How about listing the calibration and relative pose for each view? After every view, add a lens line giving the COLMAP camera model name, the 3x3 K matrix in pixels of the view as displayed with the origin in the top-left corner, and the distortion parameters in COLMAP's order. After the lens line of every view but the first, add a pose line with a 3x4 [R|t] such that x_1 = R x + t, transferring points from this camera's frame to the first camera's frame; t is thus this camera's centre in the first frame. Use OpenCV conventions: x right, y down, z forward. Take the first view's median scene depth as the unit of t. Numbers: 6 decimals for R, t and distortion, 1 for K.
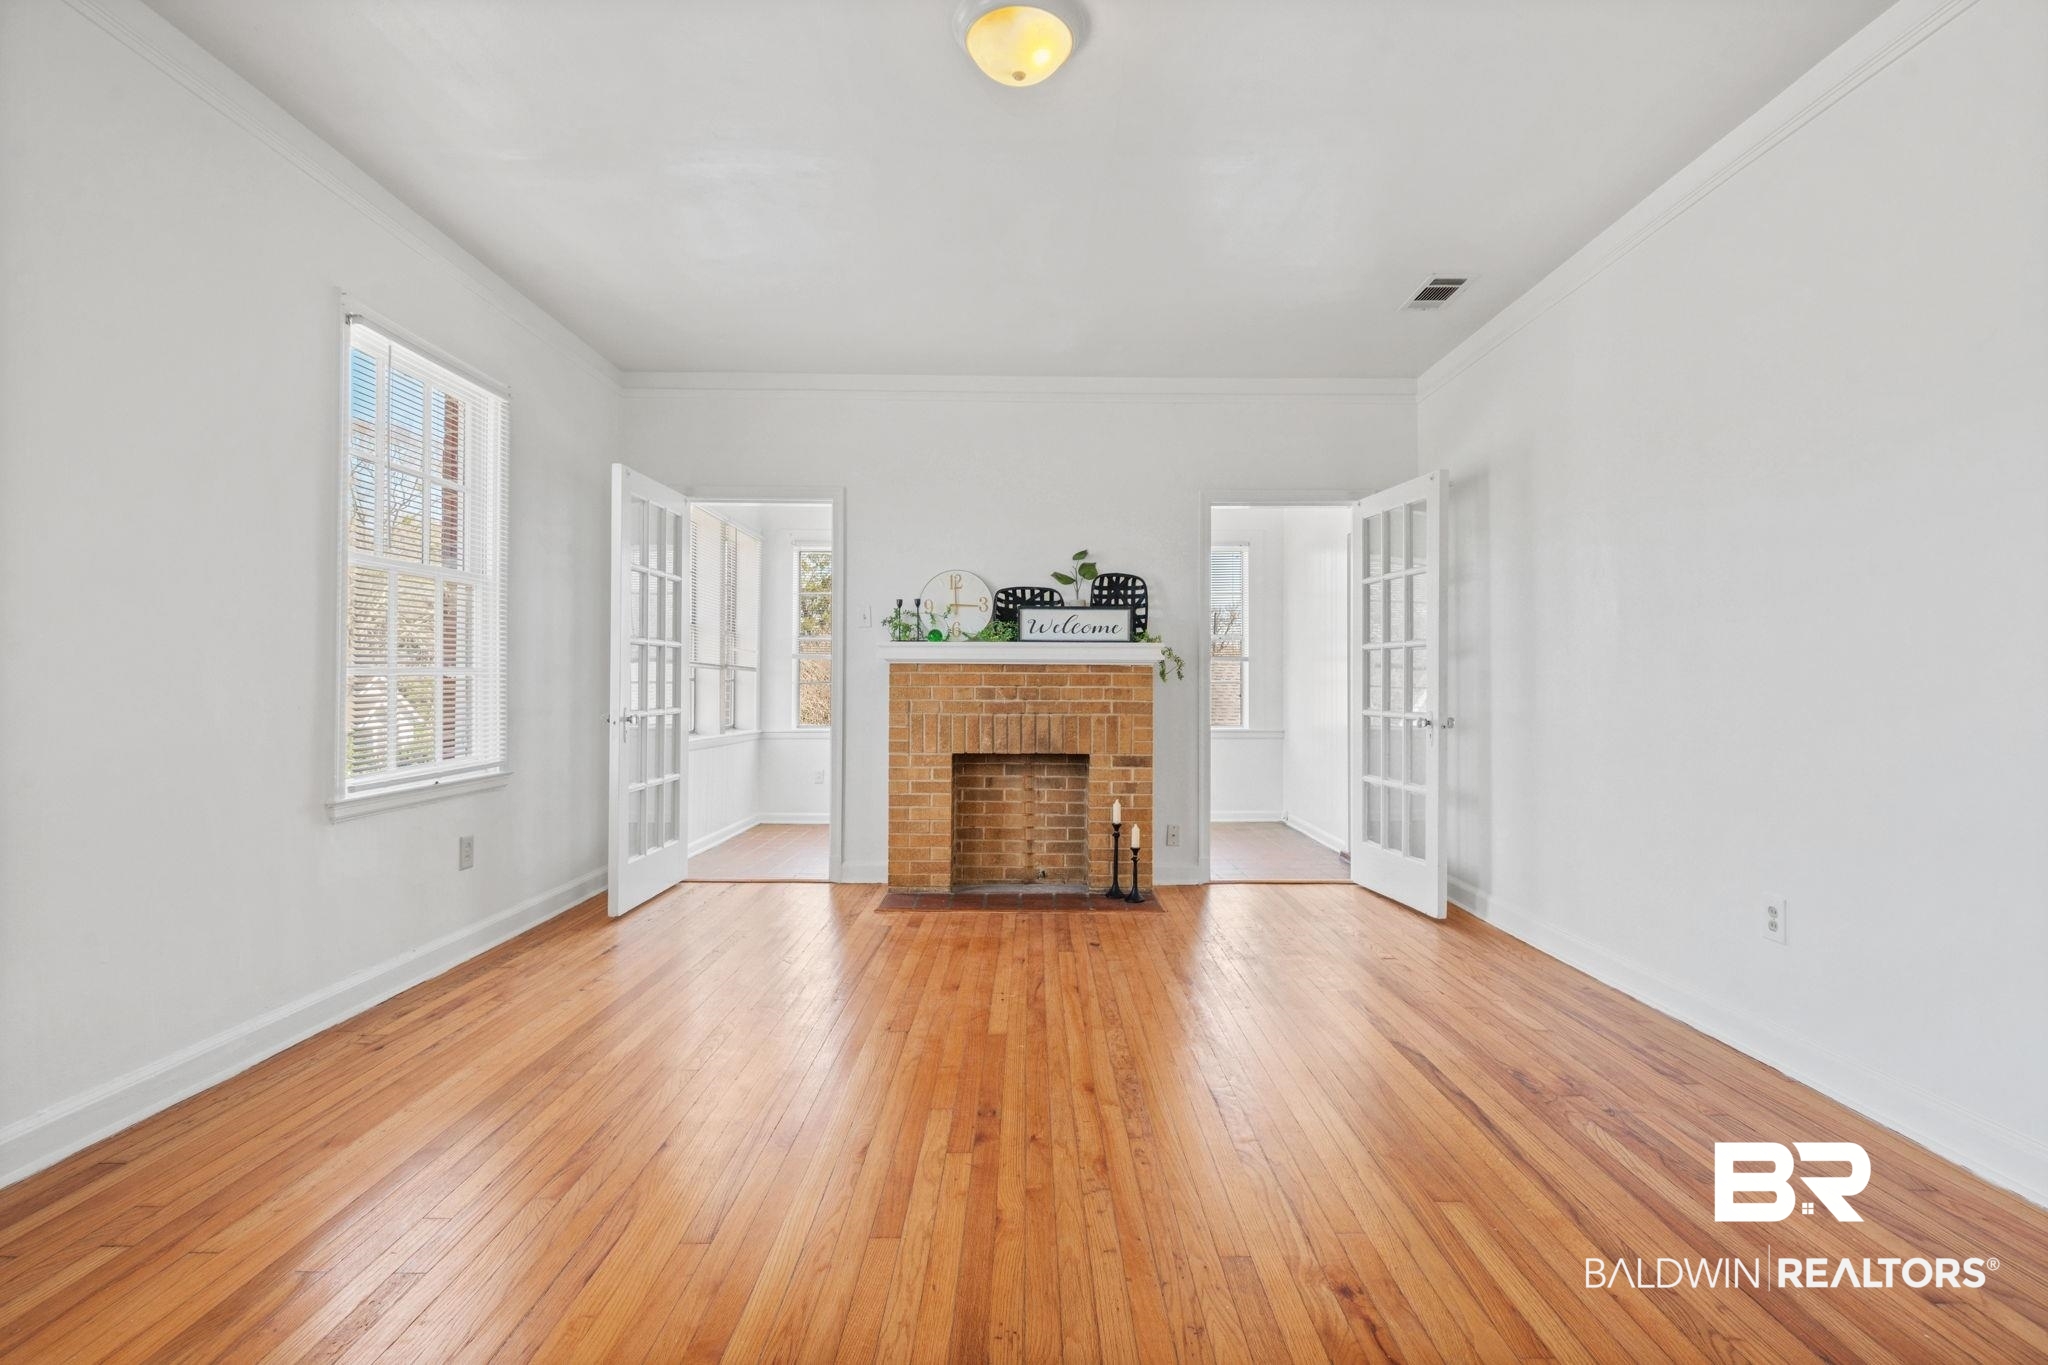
lens RADIAL K [[942.0, 0, 1028.4], [0, 942.0, 678.0], [0, 0, 1]] dist [0.005585, -0.000306]
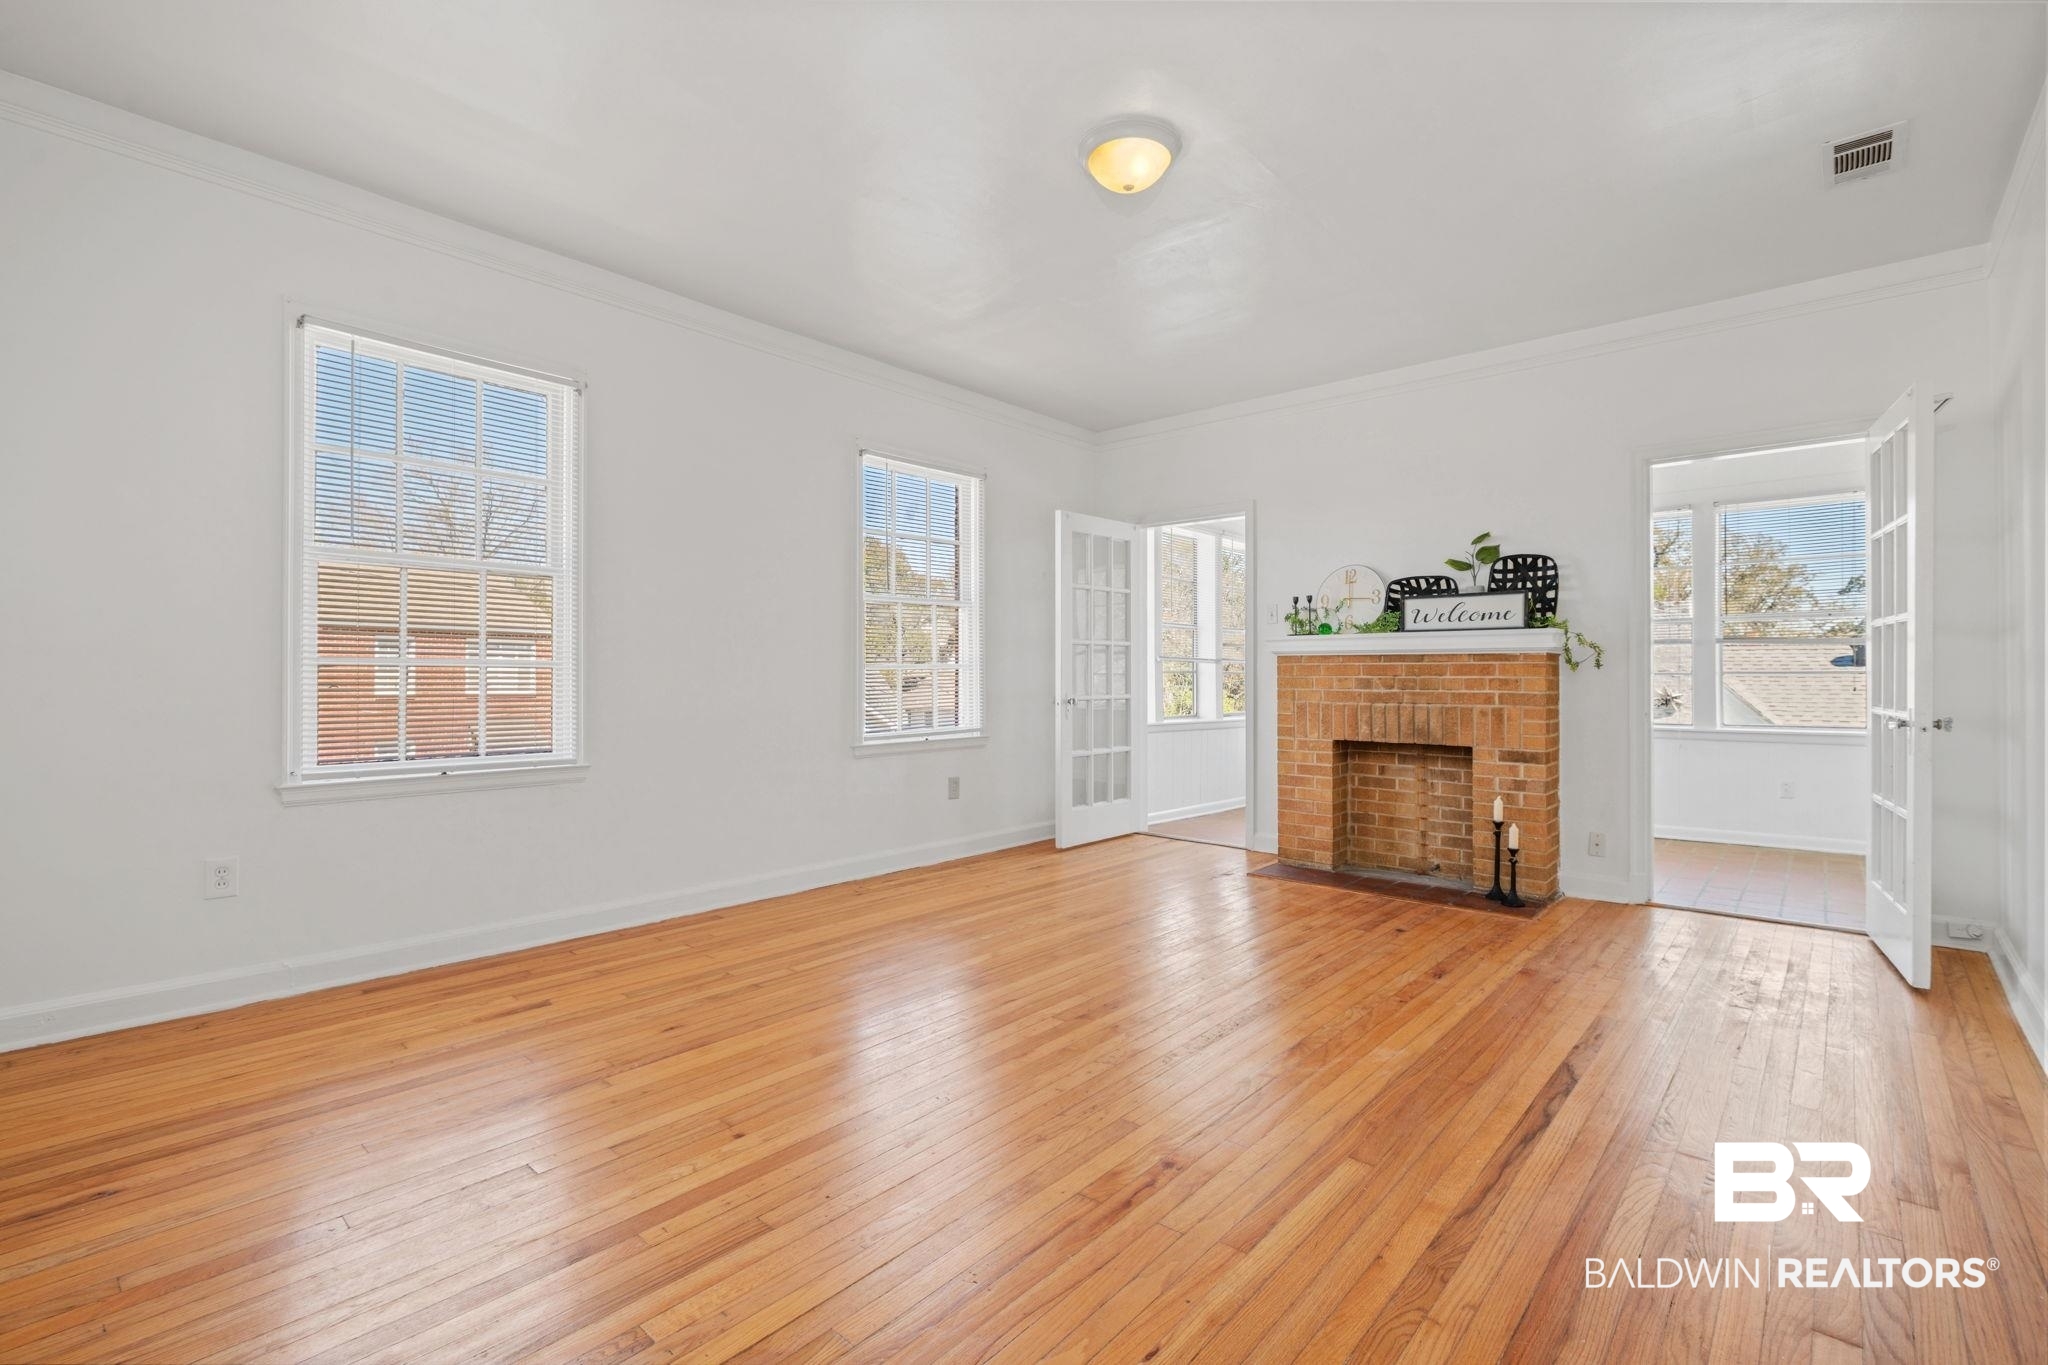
lens RADIAL K [[923.4, 0, 1028.1], [0, 923.4, 684.5], [0, 0, 1]] dist [-0.002026, -0.000849]
pose [[0.742492, 0.003848, -0.669843, 0.352199], [0.004691, 0.999929, 0.010945, 0.004888], [0.669838, -0.011269, 0.742422, -0.000683]]
